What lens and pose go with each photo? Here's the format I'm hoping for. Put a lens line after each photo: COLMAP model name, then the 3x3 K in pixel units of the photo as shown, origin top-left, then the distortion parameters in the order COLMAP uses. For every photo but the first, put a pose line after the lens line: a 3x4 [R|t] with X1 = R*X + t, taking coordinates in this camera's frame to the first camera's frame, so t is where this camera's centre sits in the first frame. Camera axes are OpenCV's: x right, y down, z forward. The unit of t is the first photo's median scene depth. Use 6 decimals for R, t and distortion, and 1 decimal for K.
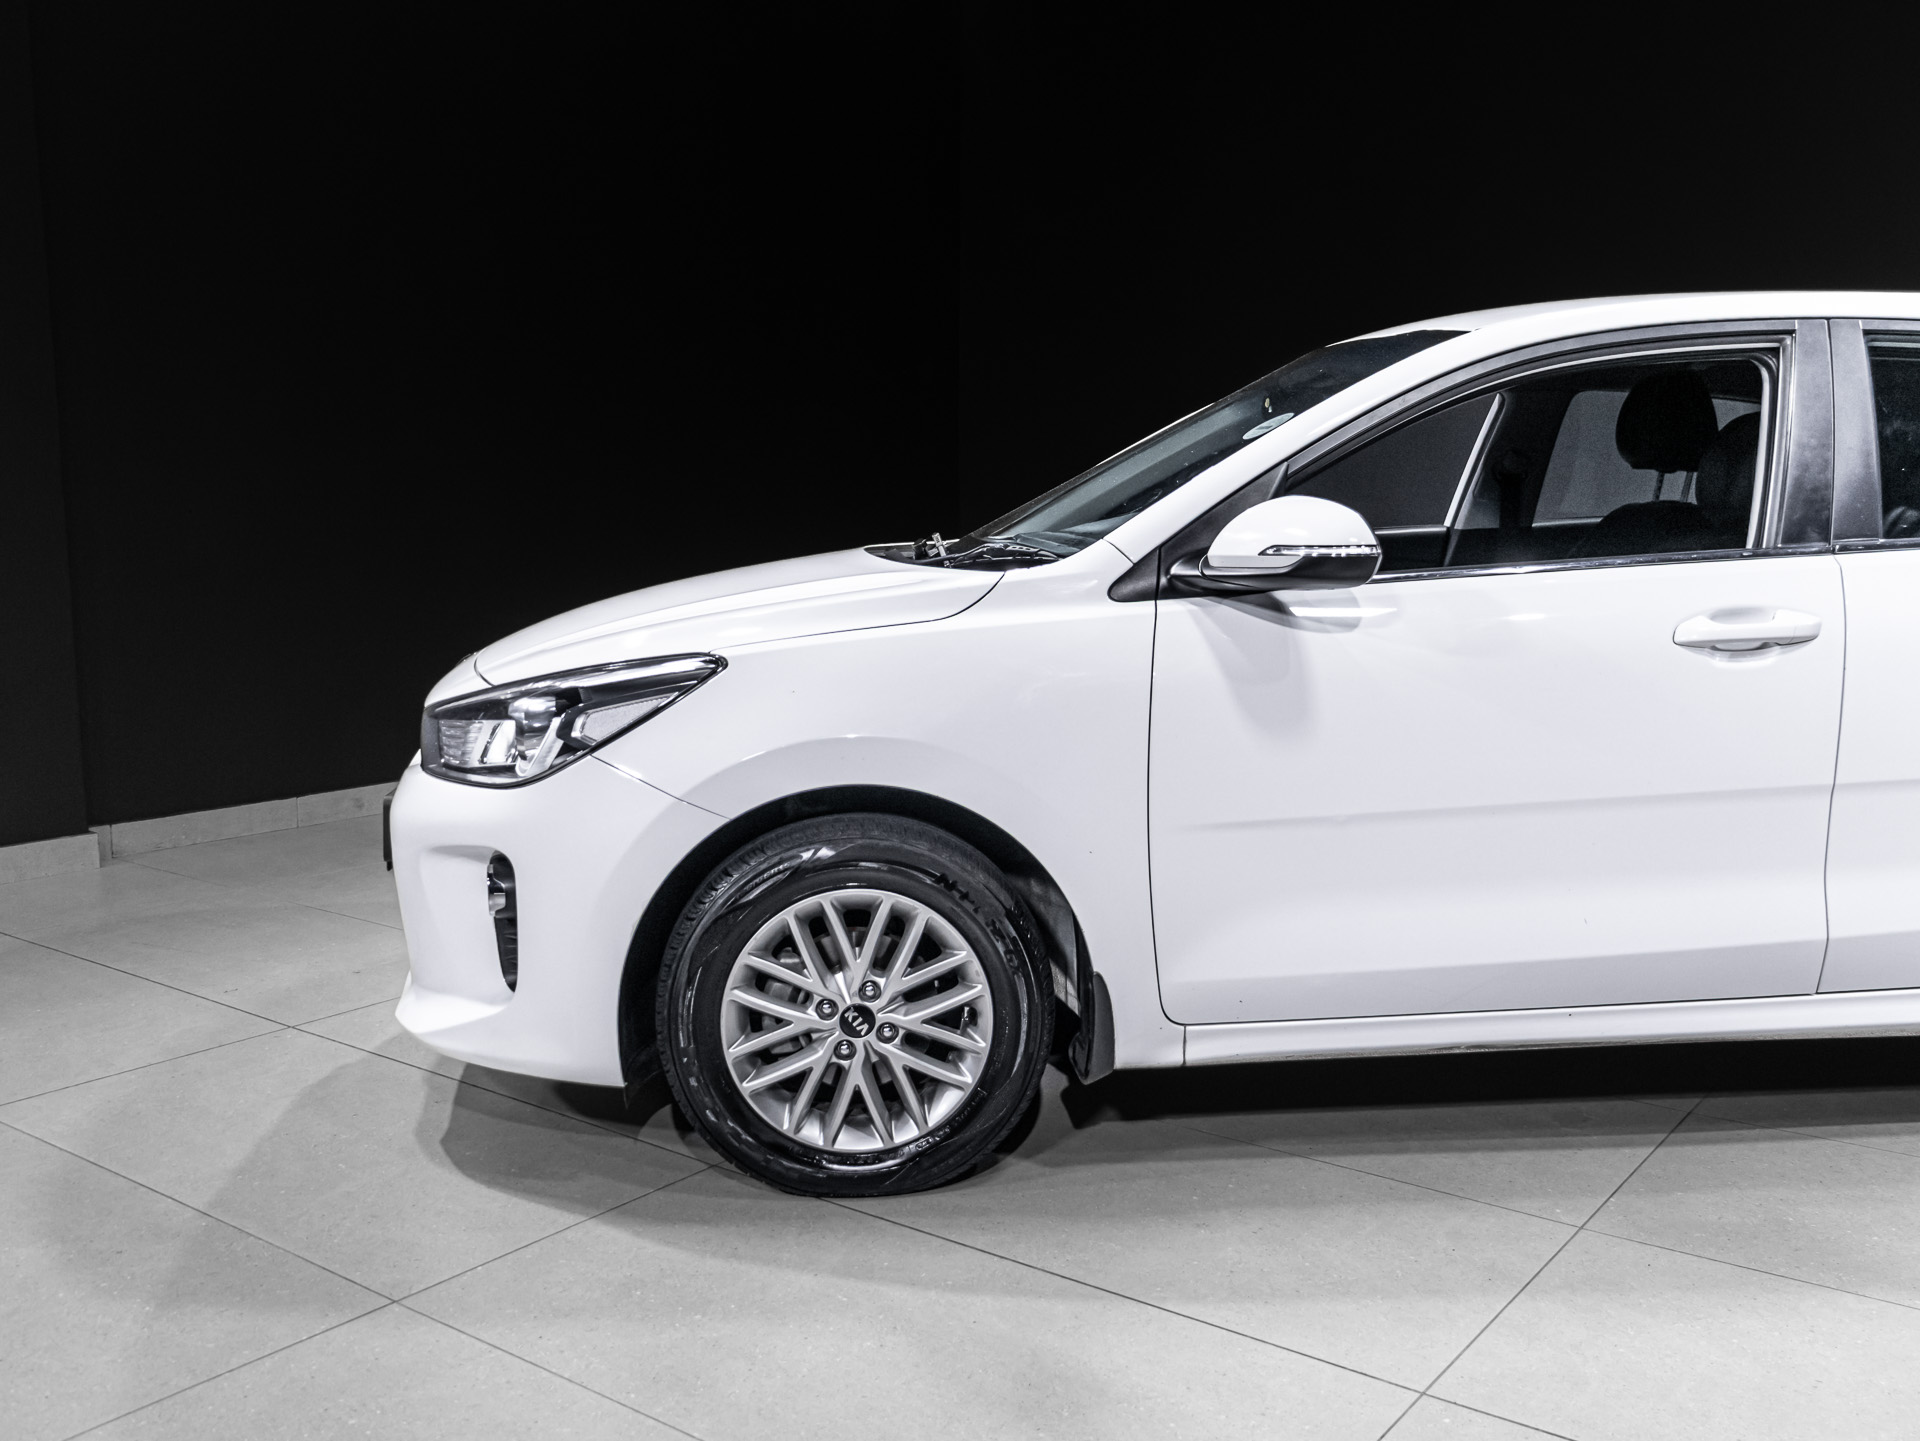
lens RADIAL K [[1761.2, 0, 955.0], [0, 1761.2, 732.7], [0, 0, 1]] dist [-0.002244, 0.012304]
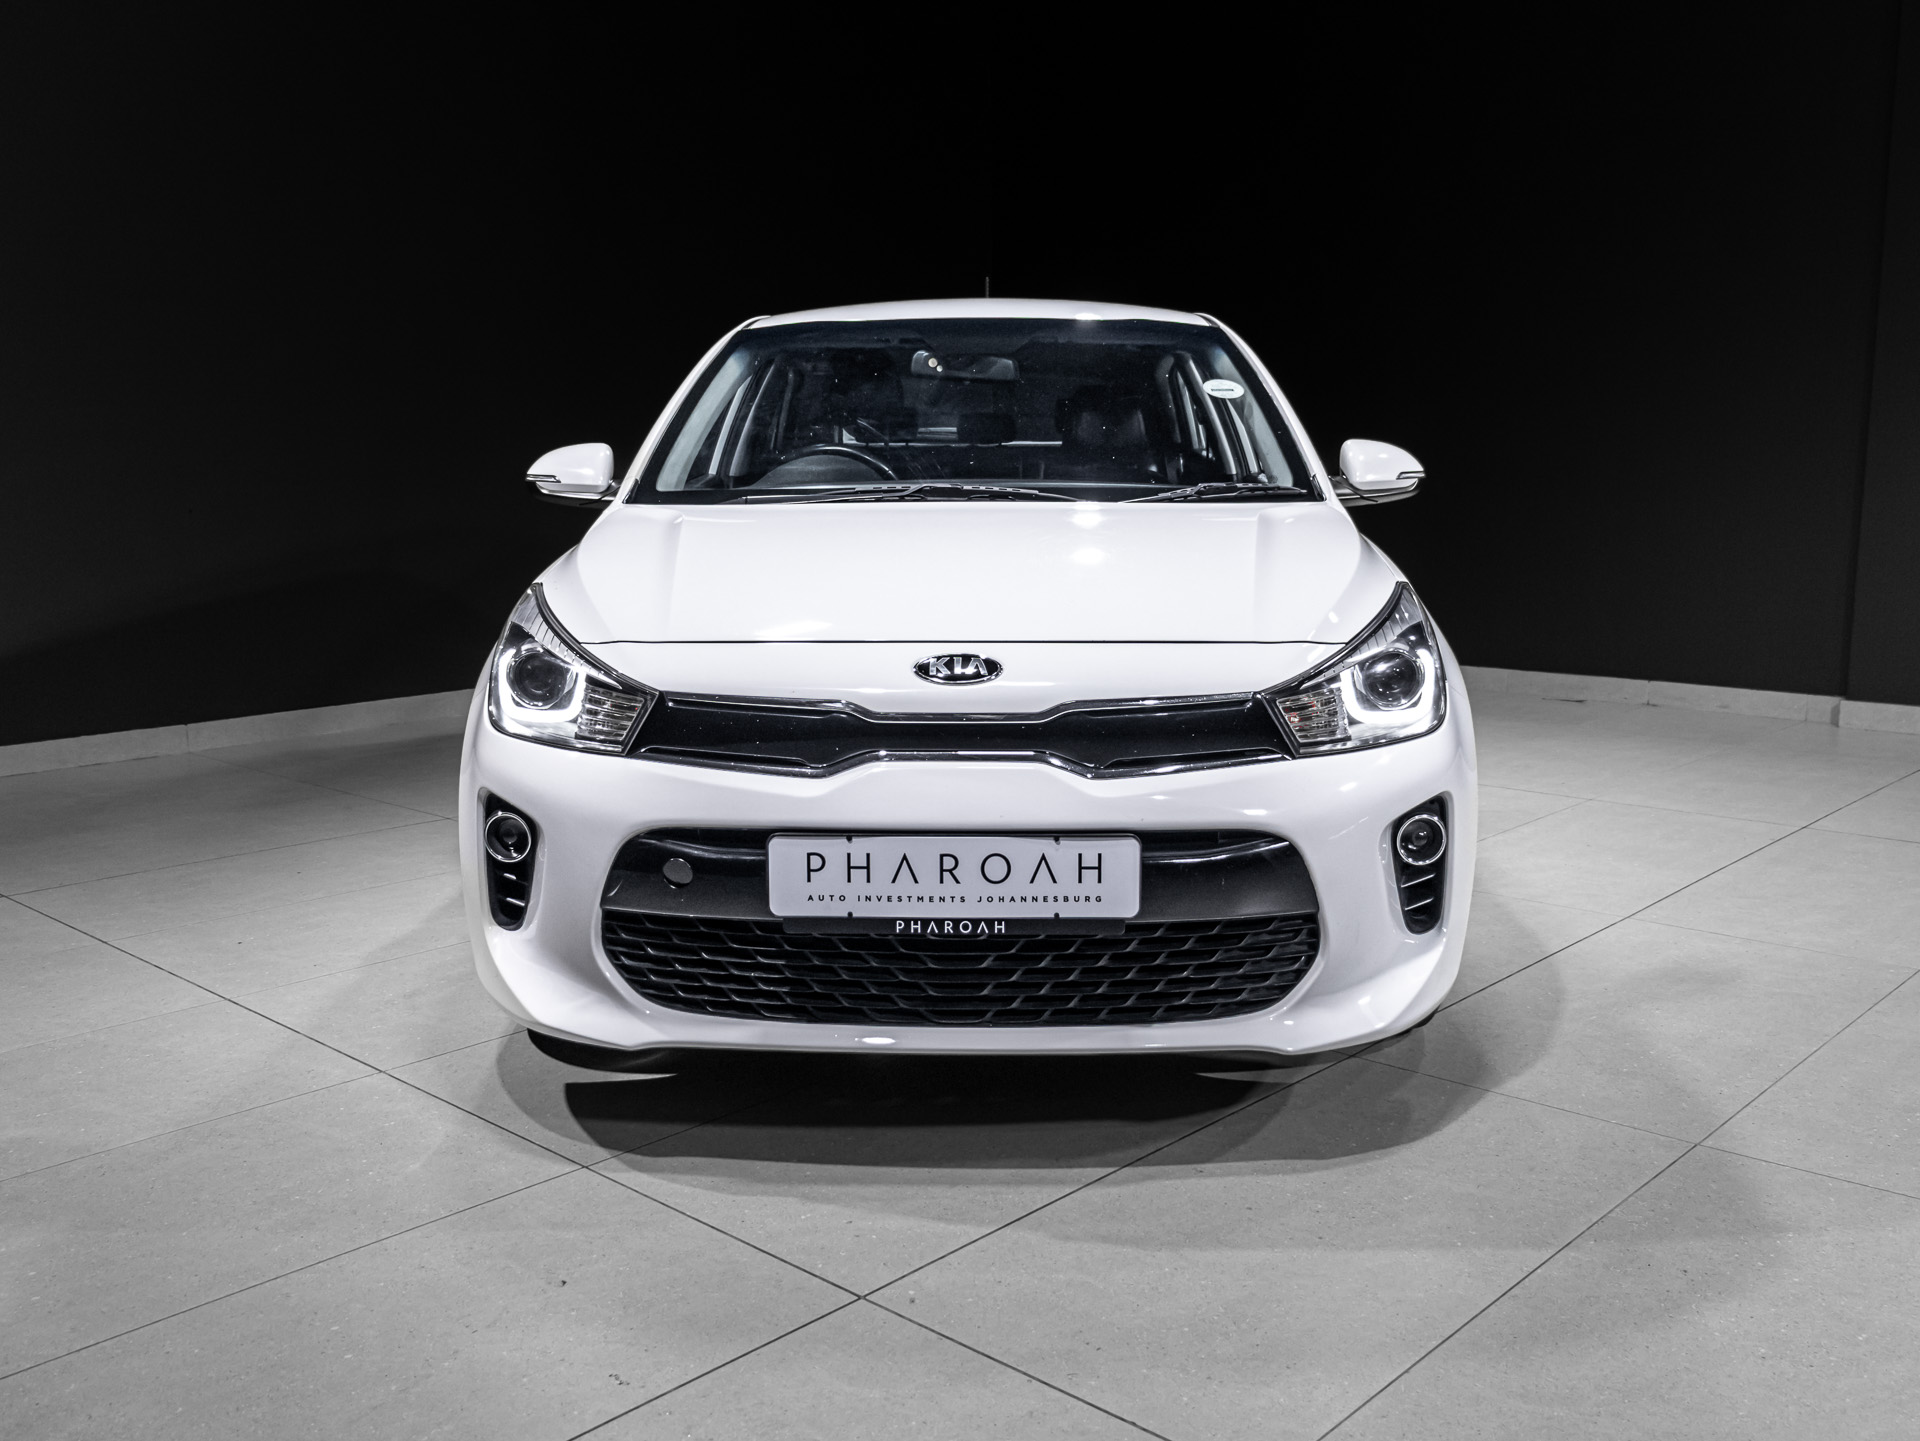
lens RADIAL K [[1761.2, 0, 955.0], [0, 1761.2, 732.7], [0, 0, 1]] dist [-0.002244, 0.012304]
pose [[0.105012, -0.164356, 0.980795, -1.268967], [0.148174, 0.977825, 0.147994, -0.156563], [-0.983370, 0.129787, 0.127037, 1.138118]]
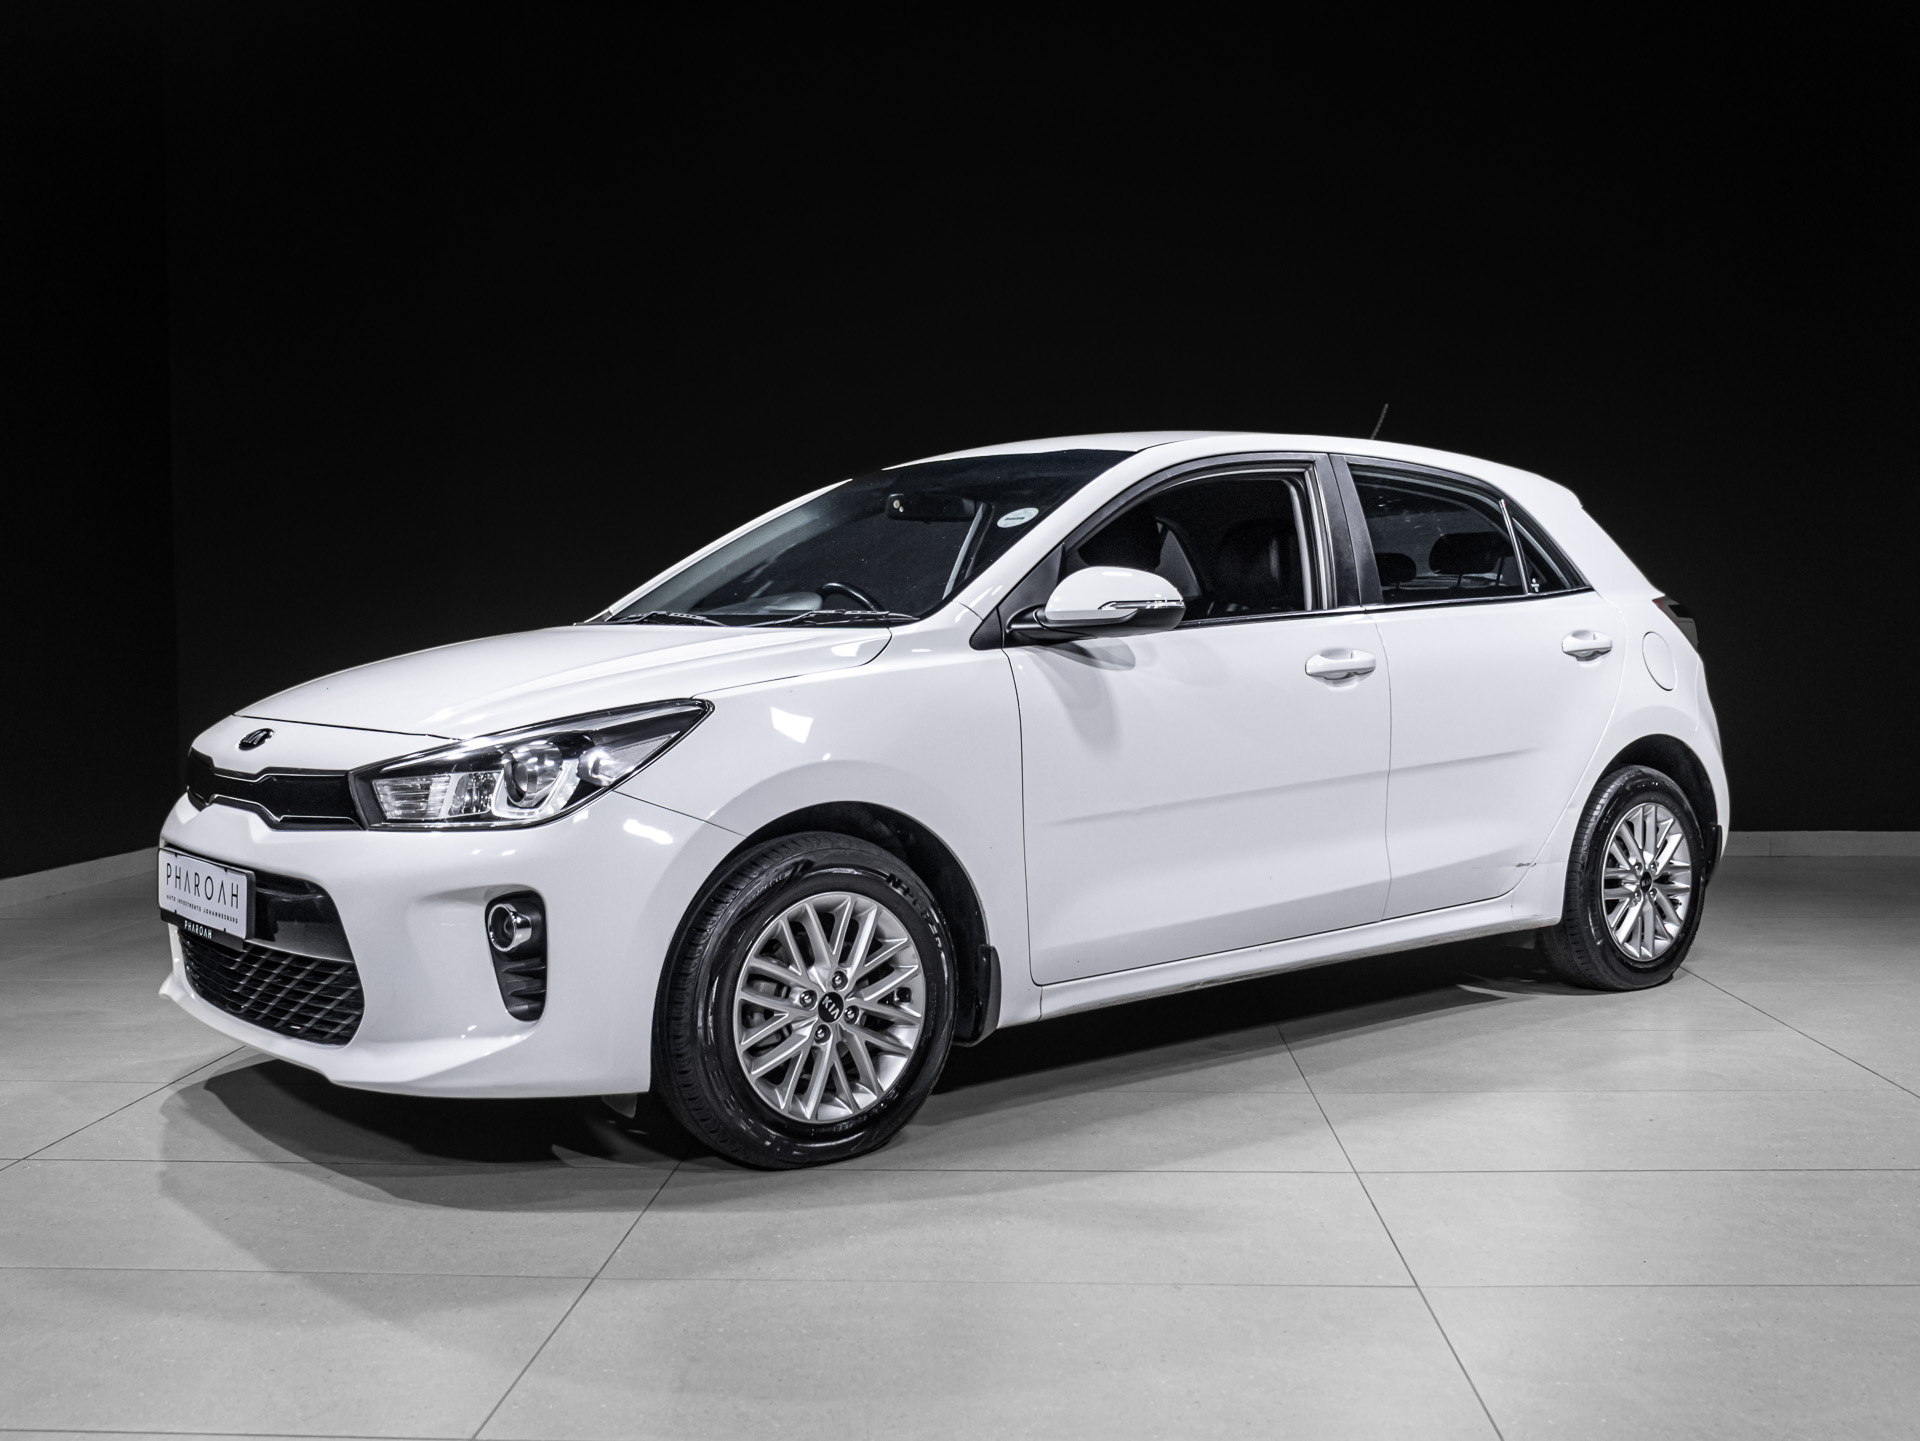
lens RADIAL K [[1956.5, 0, 975.3], [0, 1956.5, 725.6], [0, 0, 1]] dist [-0.028467, -0.009828]
pose [[0.827541, -0.033996, 0.560376, -0.694340], [0.085944, 0.994071, -0.066611, 0.072343], [-0.554789, 0.103284, 0.825556, -0.145163]]
